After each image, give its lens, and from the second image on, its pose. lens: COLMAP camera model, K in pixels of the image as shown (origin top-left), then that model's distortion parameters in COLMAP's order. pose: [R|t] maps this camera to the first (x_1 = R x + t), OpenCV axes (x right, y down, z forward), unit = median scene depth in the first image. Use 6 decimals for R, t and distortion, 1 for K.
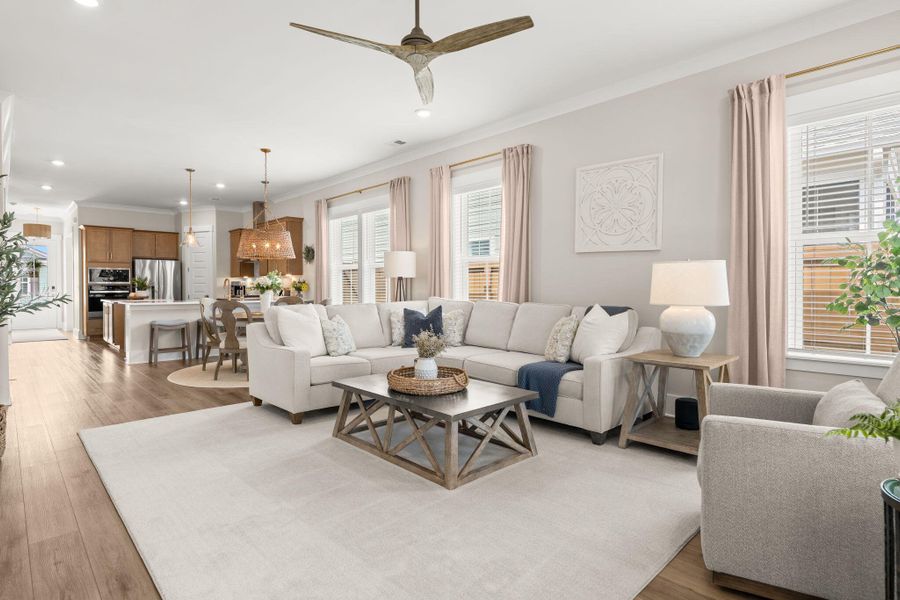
lens RADIAL K [[465.4, 0, 453.4], [0, 465.4, 290.5], [0, 0, 1]] dist [0.000451, 0.001121]
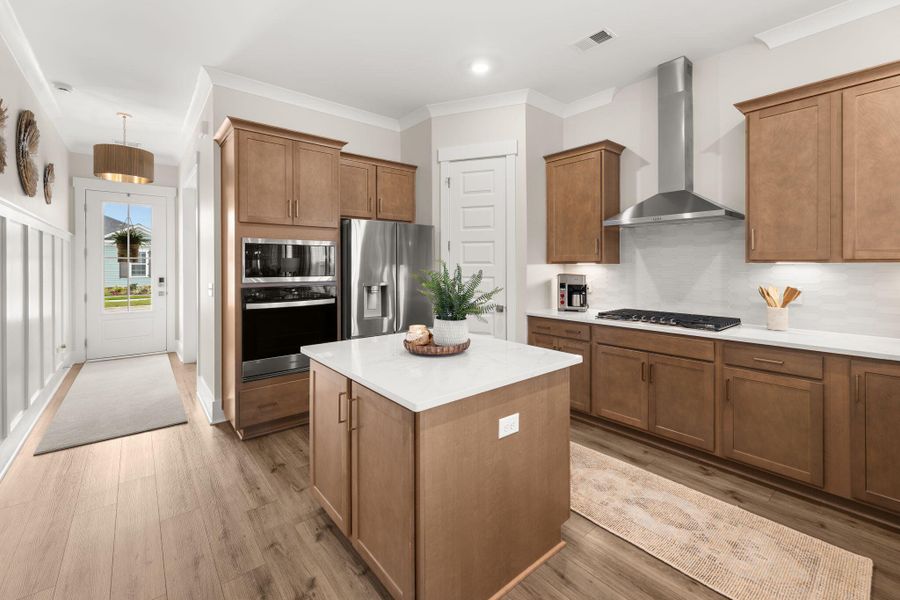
lens RADIAL K [[383.8, 0, 463.9], [0, 383.8, 267.0], [0, 0, 1]] dist [0.002661, 0.000203]
pose [[0.998100, 0.001265, -0.061601, -0.597301], [-0.001471, 0.999994, -0.003284, -0.027091], [0.061596, 0.003369, 0.998095, 0.717936]]
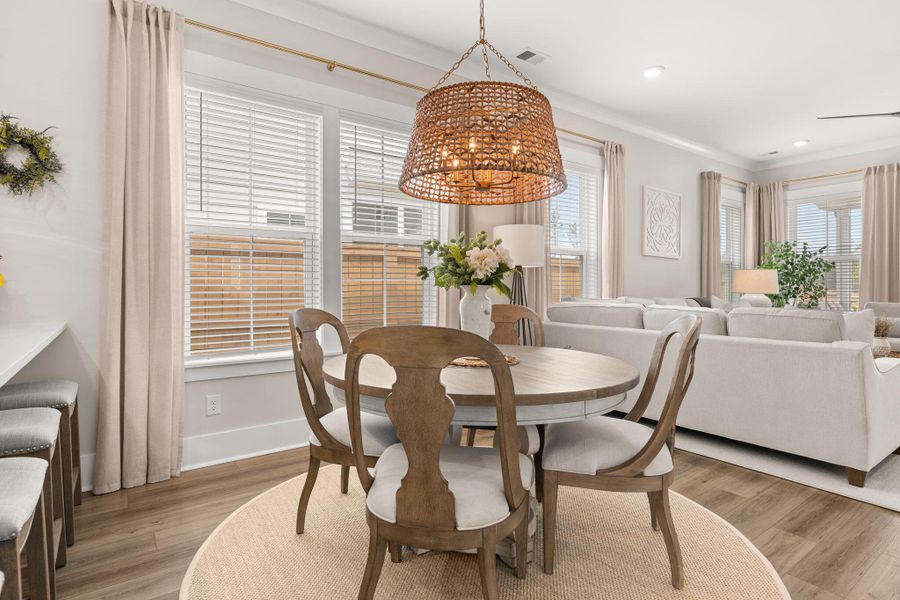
lens RADIAL K [[468.4, 0, 449.8], [0, 468.4, 286.0], [0, 0, 1]] dist [-0.000336, -0.000180]
pose [[0.147411, 0.003567, 0.989069, -0.482001], [0.007264, 0.999963, -0.004689, -0.000800], [-0.989049, 0.007876, 0.147379, 0.638549]]
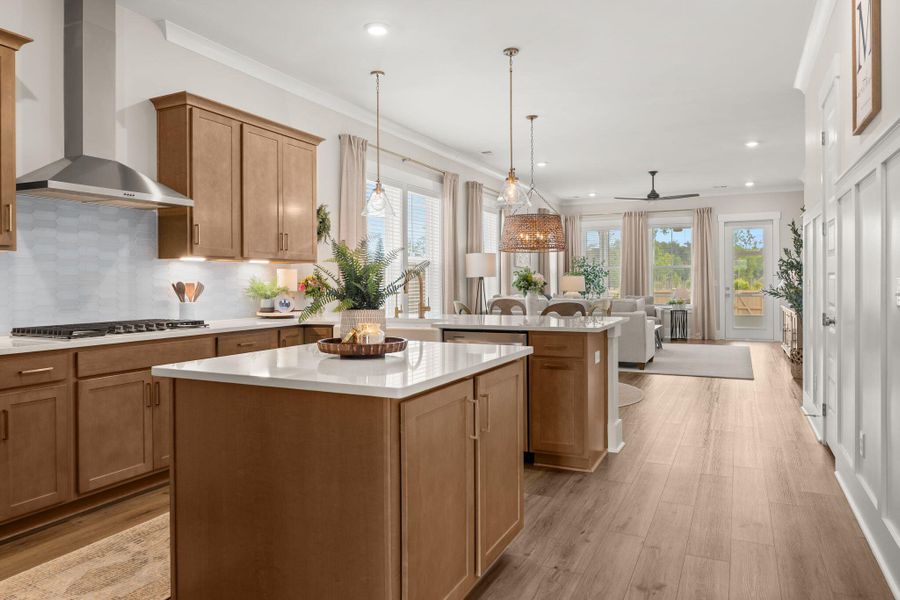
lens RADIAL K [[584.5, 0, 448.2], [0, 584.5, 283.7], [0, 0, 1]] dist [-0.001800, 0.000254]
pose [[-0.331858, 0.002010, 0.943327, -0.854132], [0.013150, 0.999910, 0.002496, -0.011888], [-0.943238, 0.013233, -0.331855, 0.965286]]
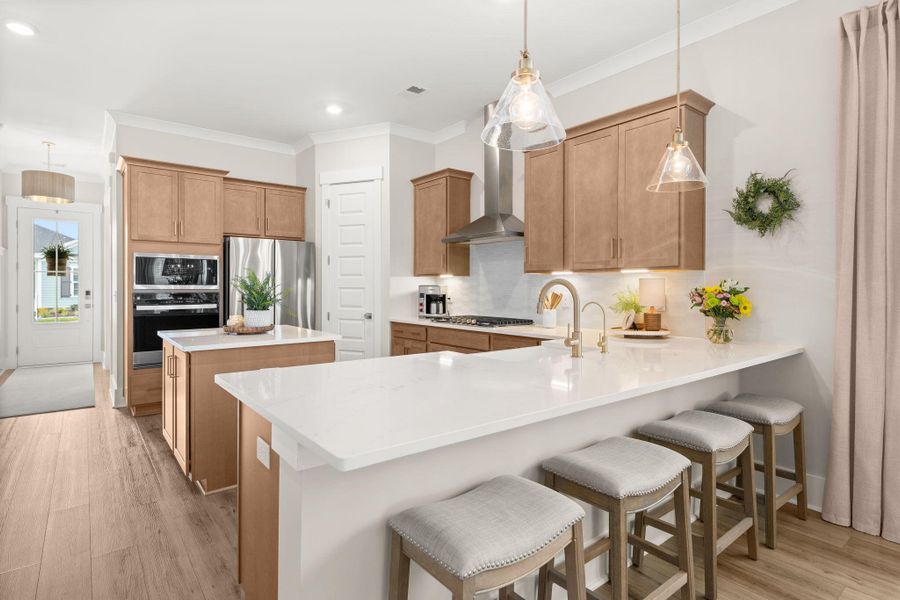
lens RADIAL K [[465.4, 0, 453.4], [0, 465.4, 290.5], [0, 0, 1]] dist [0.000451, 0.001121]
pose [[0.995245, 0.006083, -0.097213, -0.437829], [-0.006069, 0.999981, 0.000440, -0.015990], [0.097214, 0.000152, 0.995263, 0.589318]]
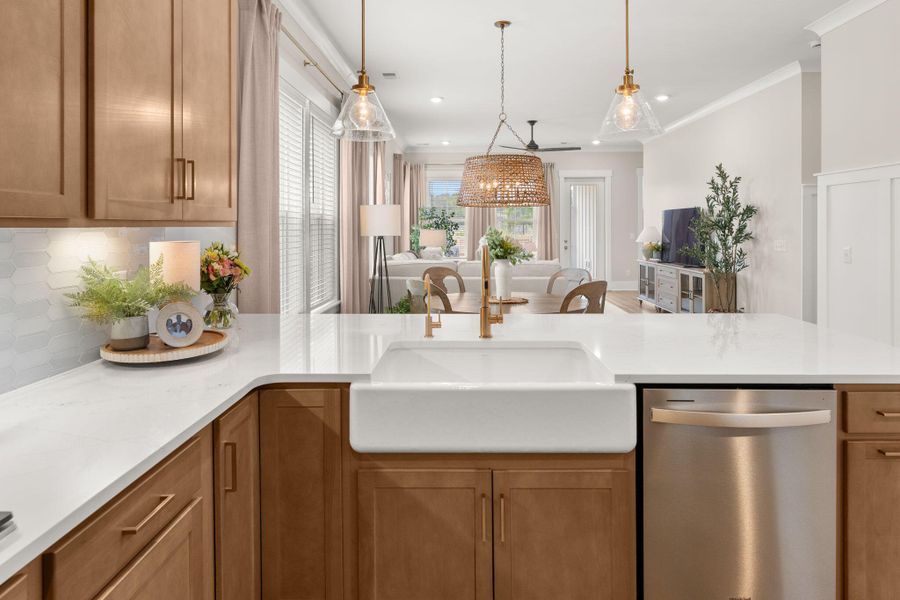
lens RADIAL K [[530.7, 0, 450.5], [0, 530.7, 225.8], [0, 0, 1]] dist [-0.001177, -0.000709]
pose [[-0.696177, 0.005078, 0.717852, -0.549284], [0.009756, 0.999950, 0.002388, -0.030590], [-0.717804, 0.008665, -0.696191, 0.994241]]
